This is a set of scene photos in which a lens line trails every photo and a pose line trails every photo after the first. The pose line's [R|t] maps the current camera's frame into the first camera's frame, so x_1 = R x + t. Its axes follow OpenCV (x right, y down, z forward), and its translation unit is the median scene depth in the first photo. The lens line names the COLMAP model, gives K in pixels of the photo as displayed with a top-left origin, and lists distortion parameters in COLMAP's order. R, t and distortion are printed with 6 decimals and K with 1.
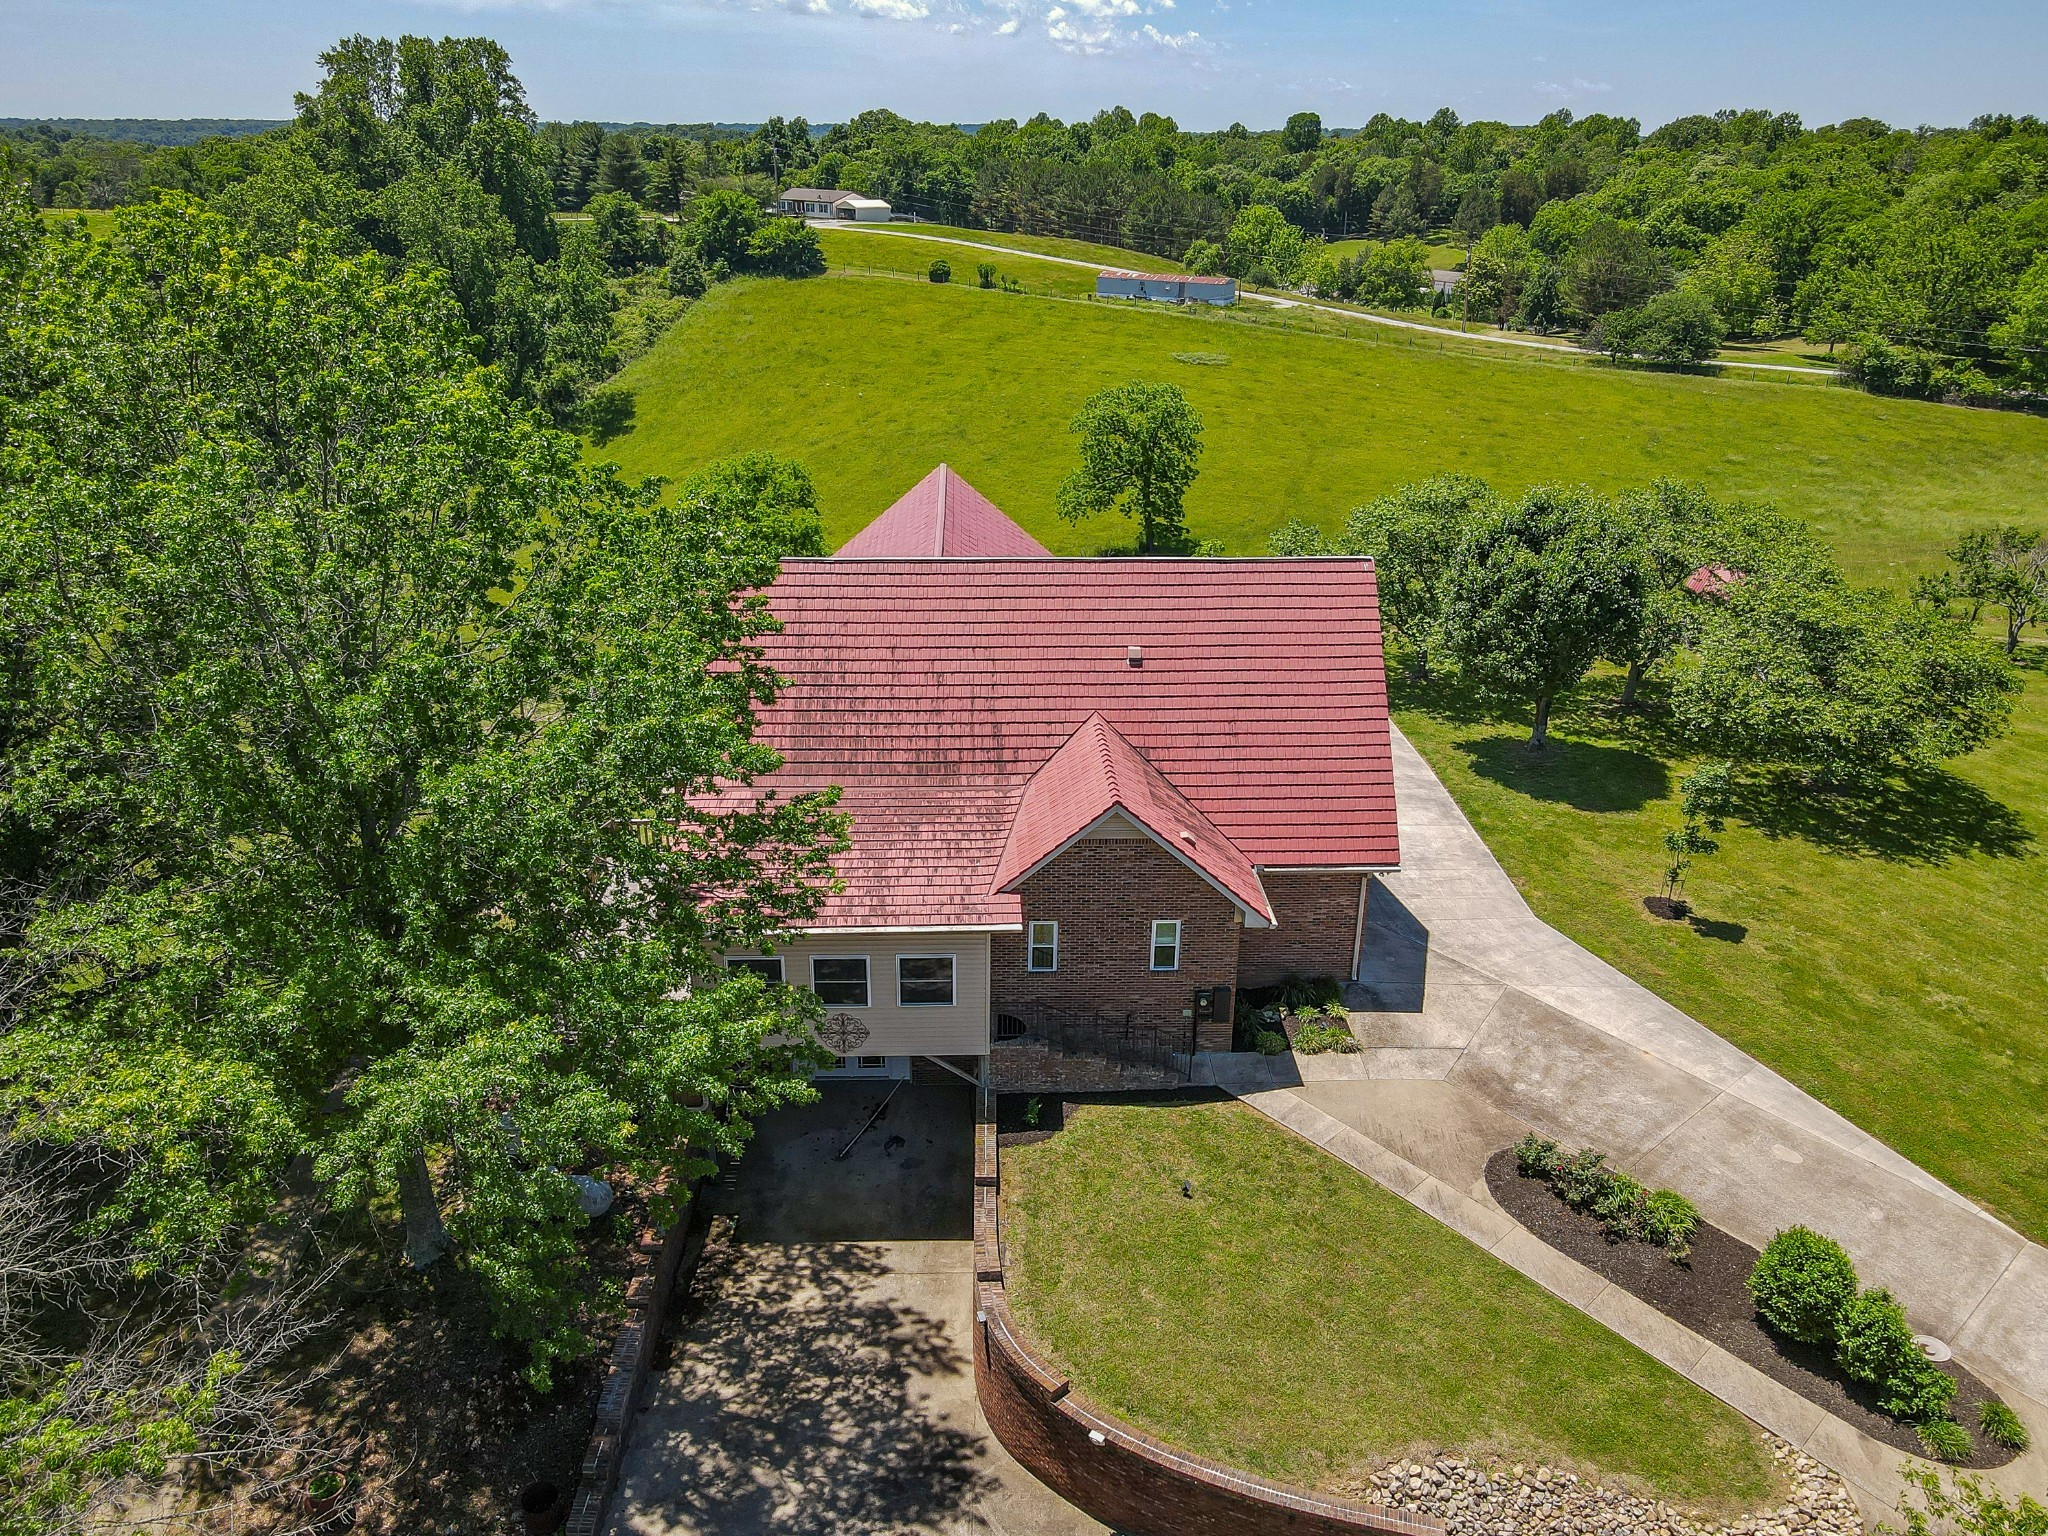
lens RADIAL K [[1506.6, 0, 1024.9], [0, 1506.6, 787.7], [0, 0, 1]] dist [-0.003926, 0.027240]
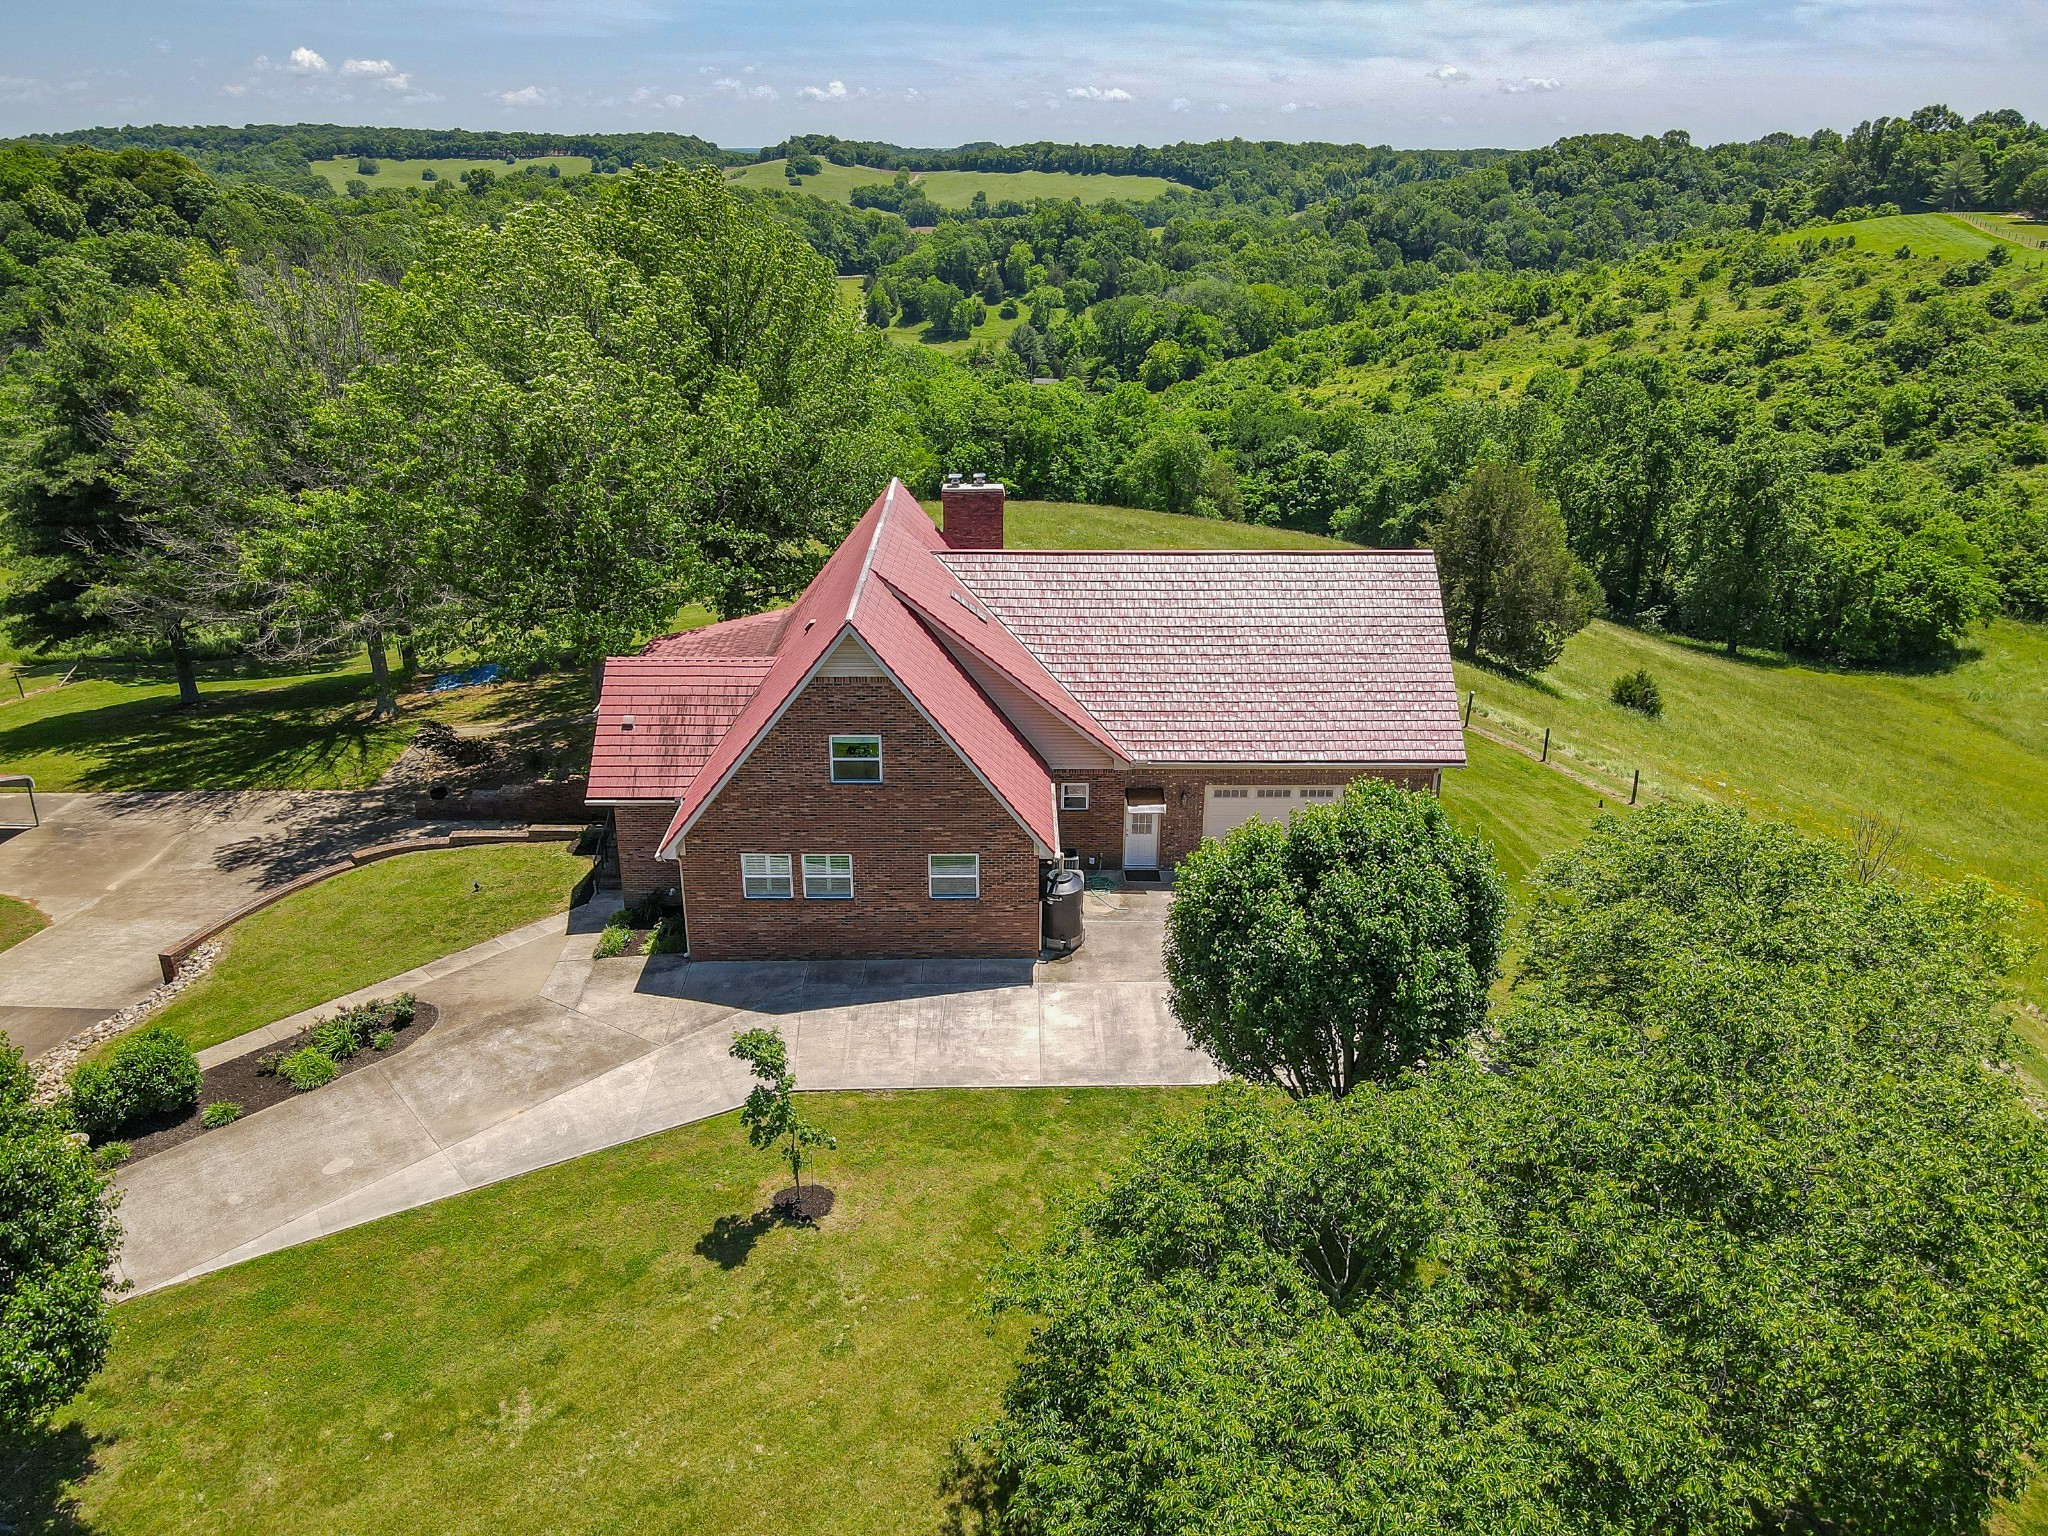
lens RADIAL K [[1506.6, 0, 1018.8], [0, 1506.6, 767.5], [0, 0, 1]] dist [-0.003926, 0.027240]
pose [[-0.032991, 0.368794, -0.928925, 0.183449], [-0.399512, 0.847082, 0.350490, -0.072384], [0.916134, 0.382679, 0.119392, 0.164009]]
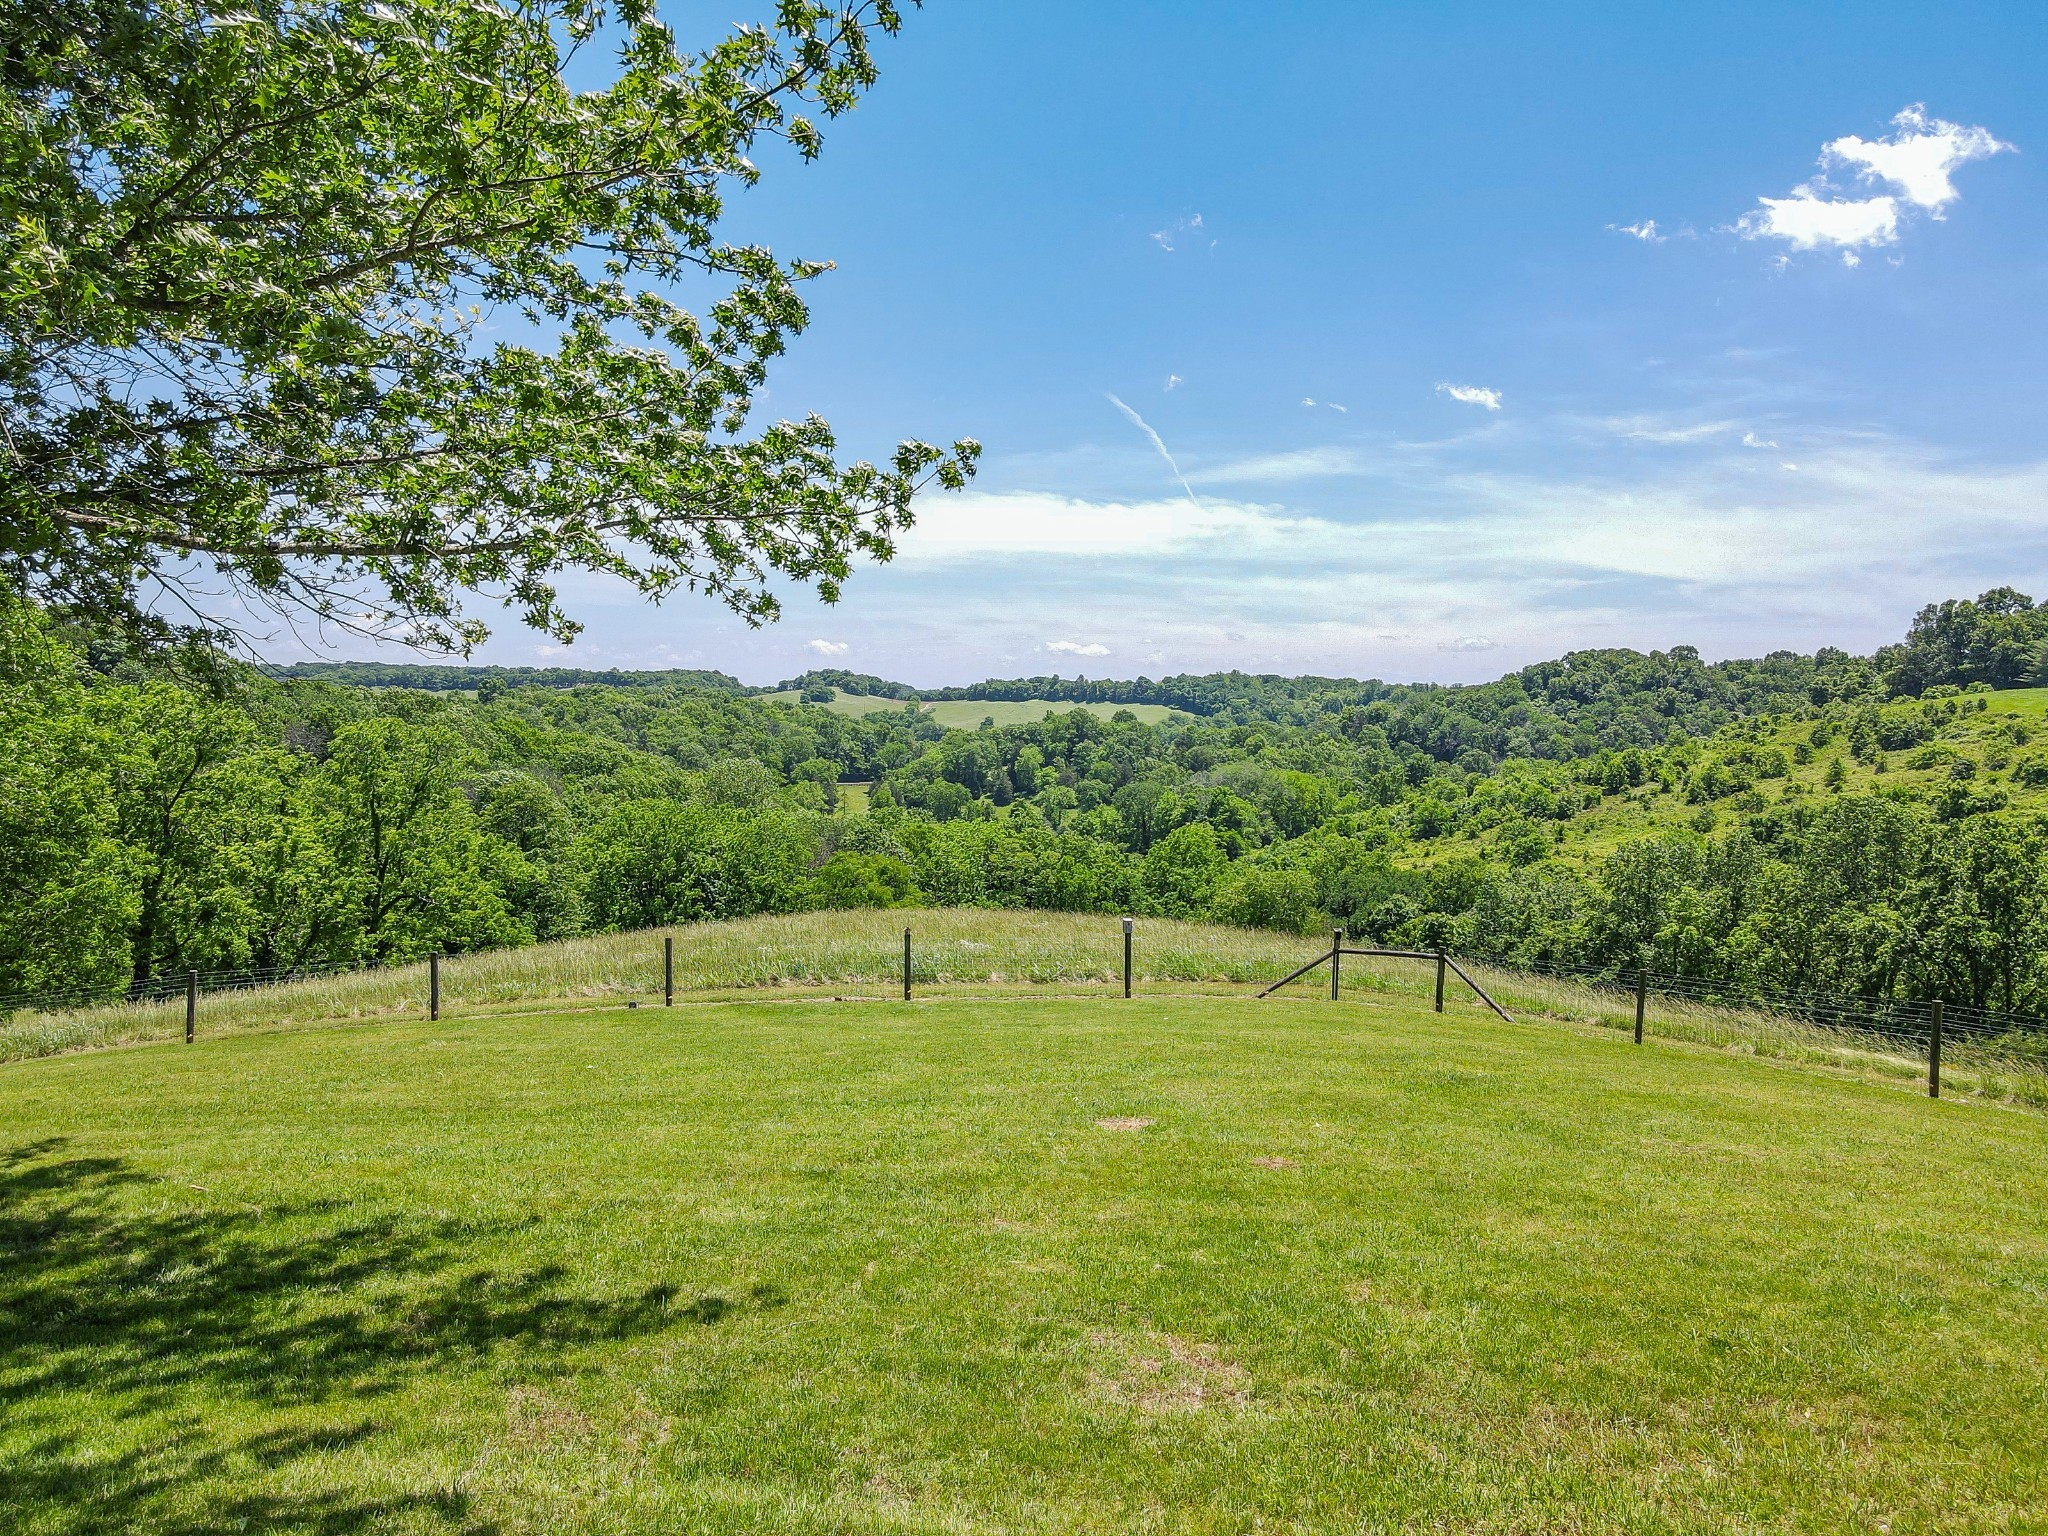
lens RADIAL K [[1506.6, 0, 1016.1], [0, 1506.6, 755.6], [0, 0, 1]] dist [-0.003926, 0.027240]
pose [[-0.037554, 0.027043, -0.998929, -0.070182], [-0.401620, 0.914938, 0.039868, 0.006766], [0.915036, 0.402687, -0.023499, 0.175961]]
